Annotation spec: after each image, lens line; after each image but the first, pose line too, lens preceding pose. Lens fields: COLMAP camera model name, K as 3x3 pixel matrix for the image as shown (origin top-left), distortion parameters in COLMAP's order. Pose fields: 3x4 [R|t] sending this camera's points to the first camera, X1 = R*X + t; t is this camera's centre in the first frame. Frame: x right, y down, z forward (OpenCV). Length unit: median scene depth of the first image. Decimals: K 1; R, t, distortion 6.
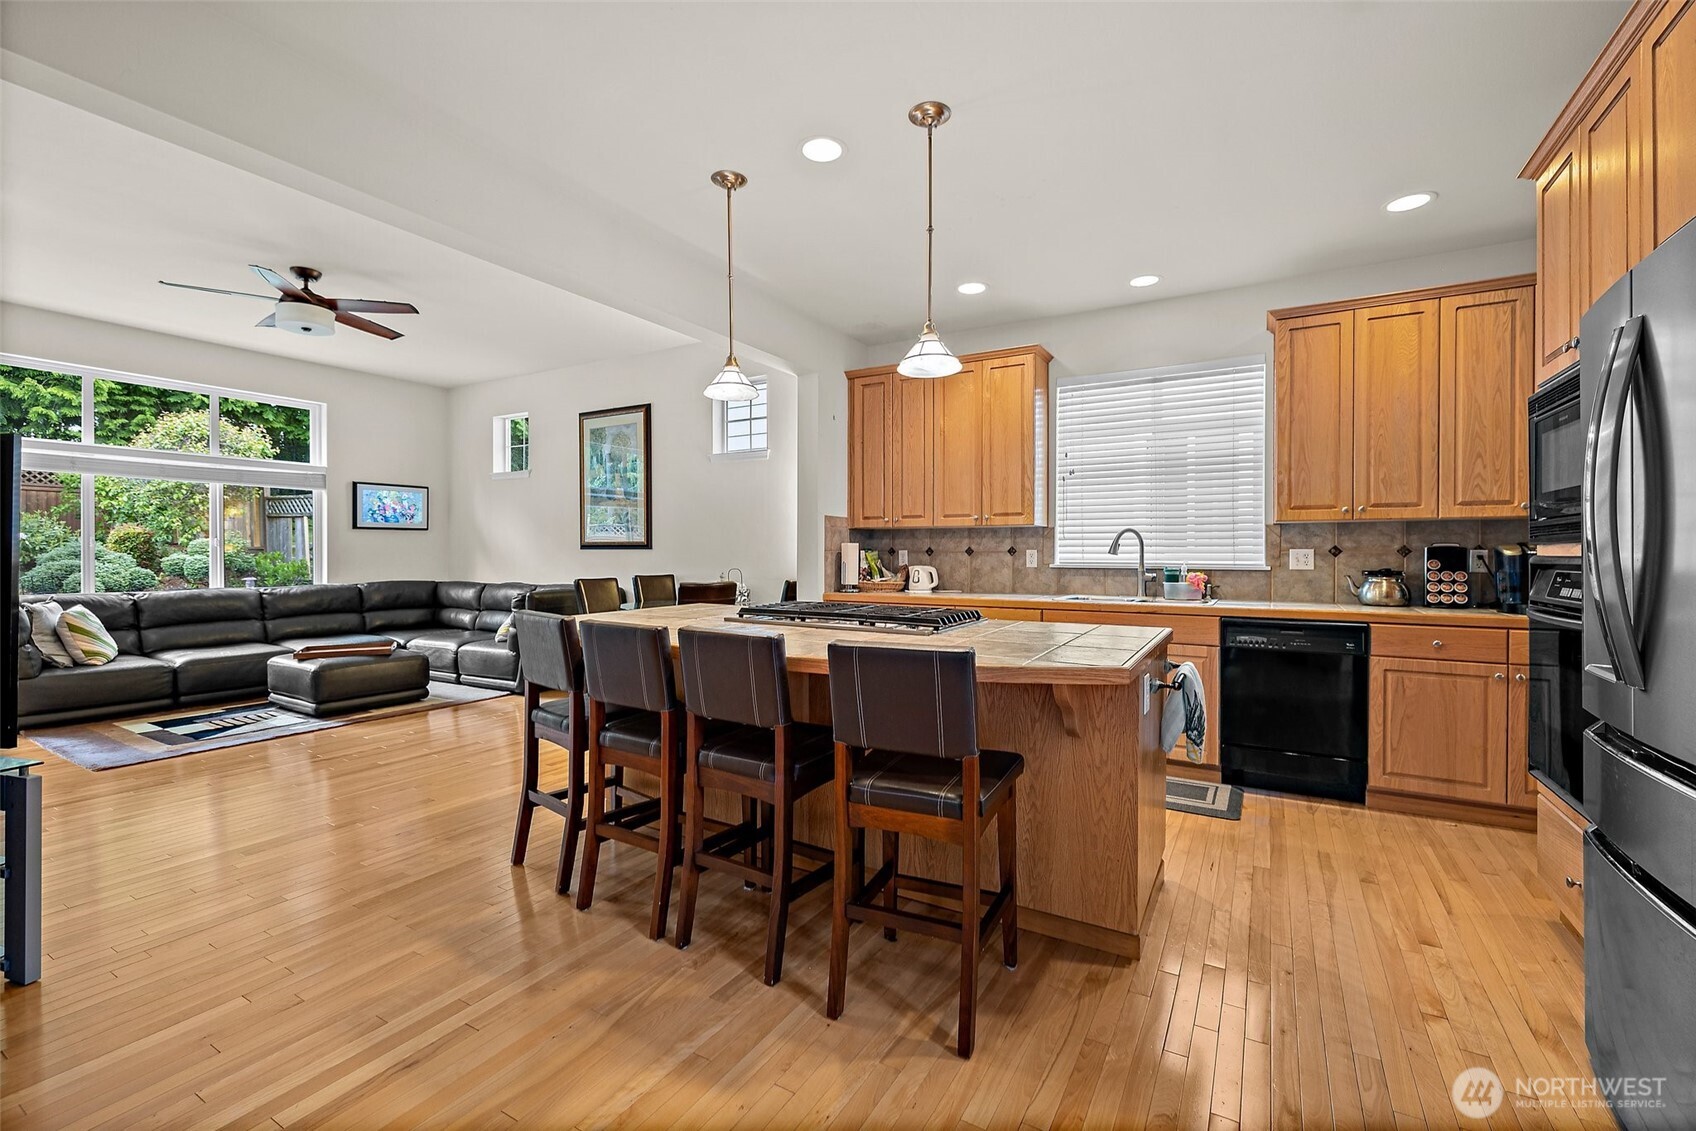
lens RADIAL K [[722.2, 0, 850.8], [0, 722.2, 557.8], [0, 0, 1]] dist [0.005681, 0.000538]
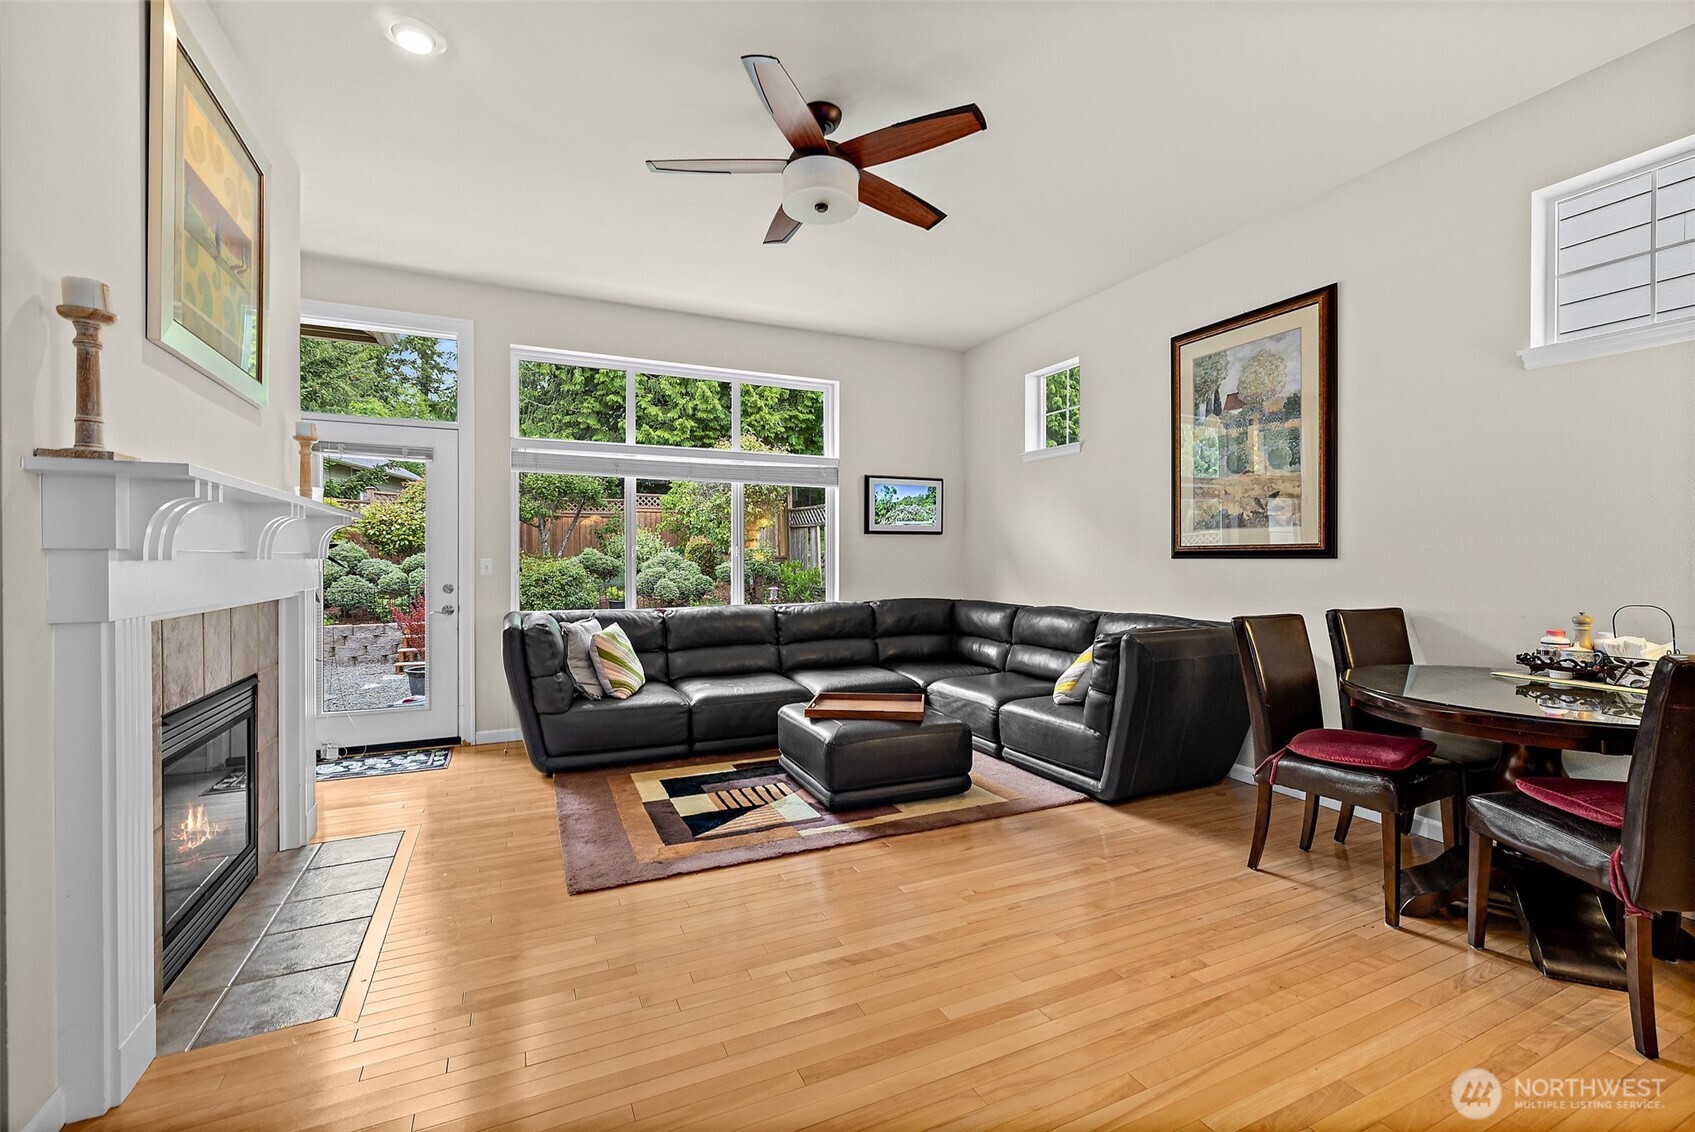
lens RADIAL K [[721.8, 0, 850.3], [0, 721.8, 558.3], [0, 0, 1]] dist [0.005681, 0.000538]
pose [[0.825042, -0.001994, -0.565067, -0.271871], [-0.002845, 0.999966, -0.007683, -0.006553], [0.565064, 0.007946, 0.825009, 0.360382]]
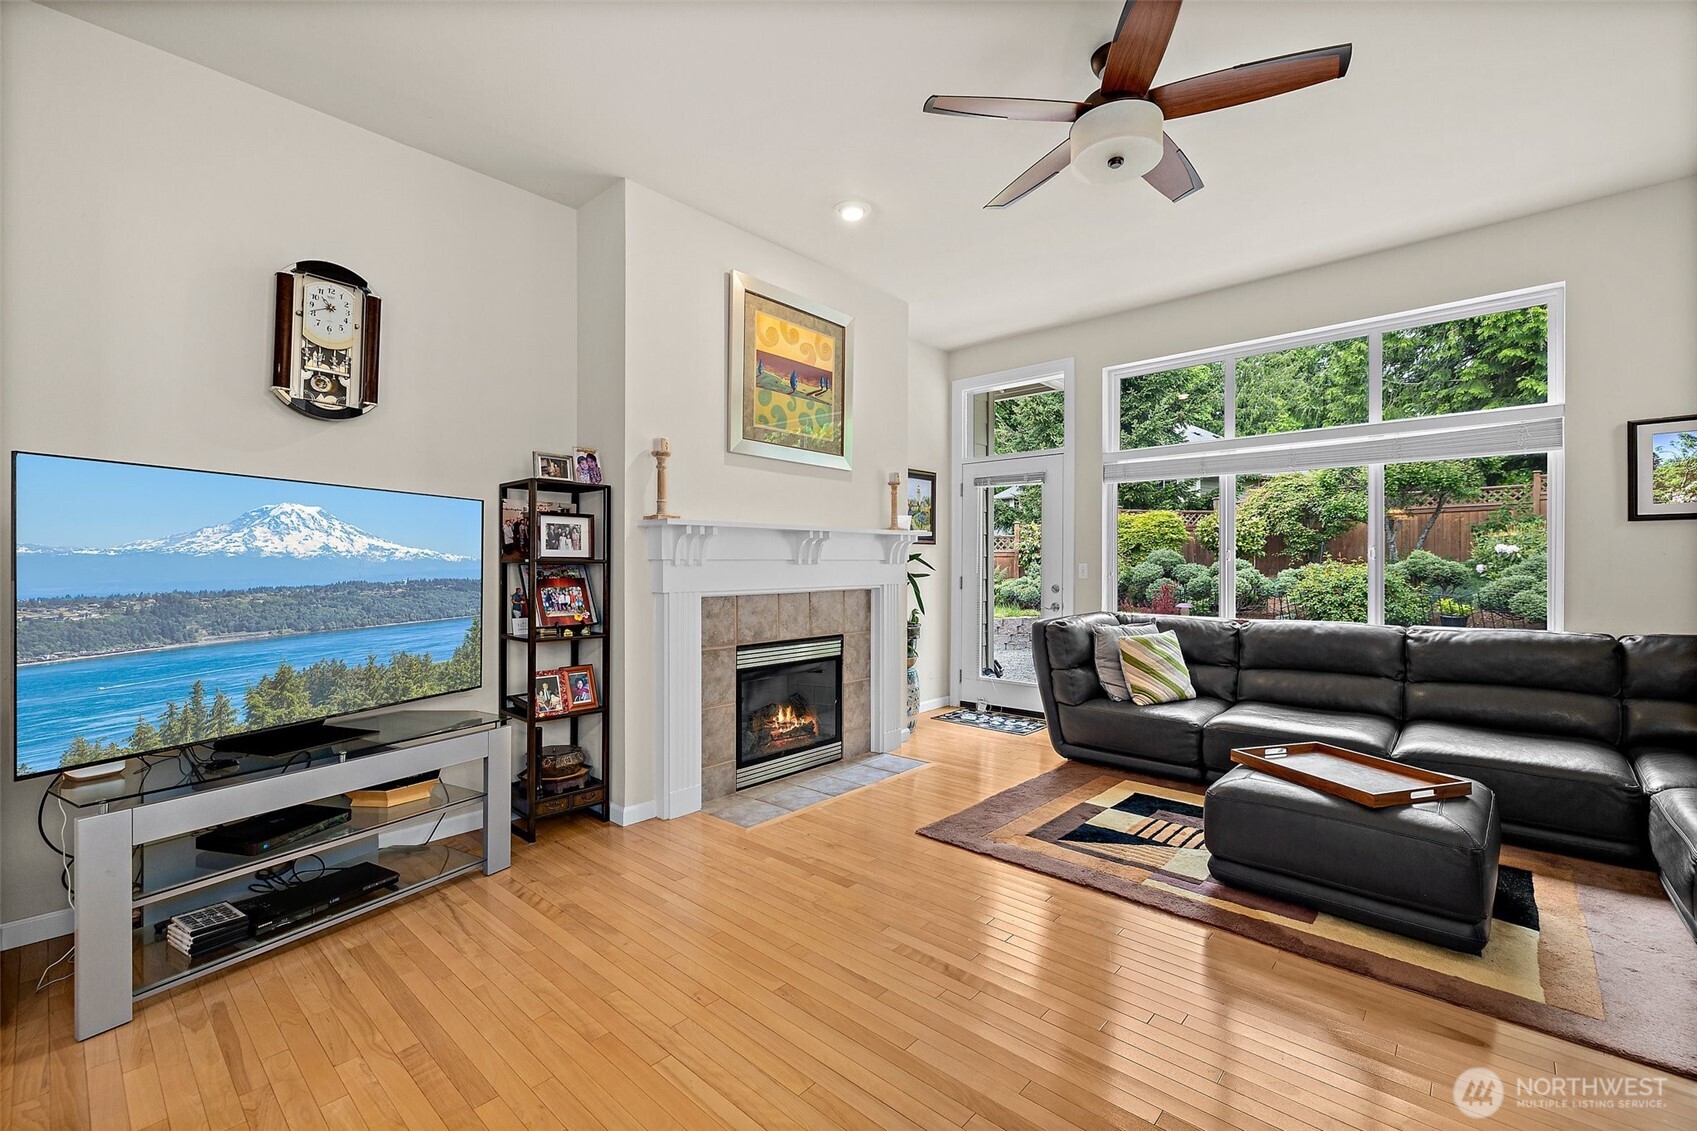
lens RADIAL K [[722.7, 0, 851.3], [0, 722.7, 557.8], [0, 0, 1]] dist [0.005681, 0.000538]
pose [[-0.200406, -0.009558, -0.979666, -0.125649], [-0.006839, 0.999942, -0.008357, -0.008423], [0.979689, 0.005026, -0.200460, 0.660182]]
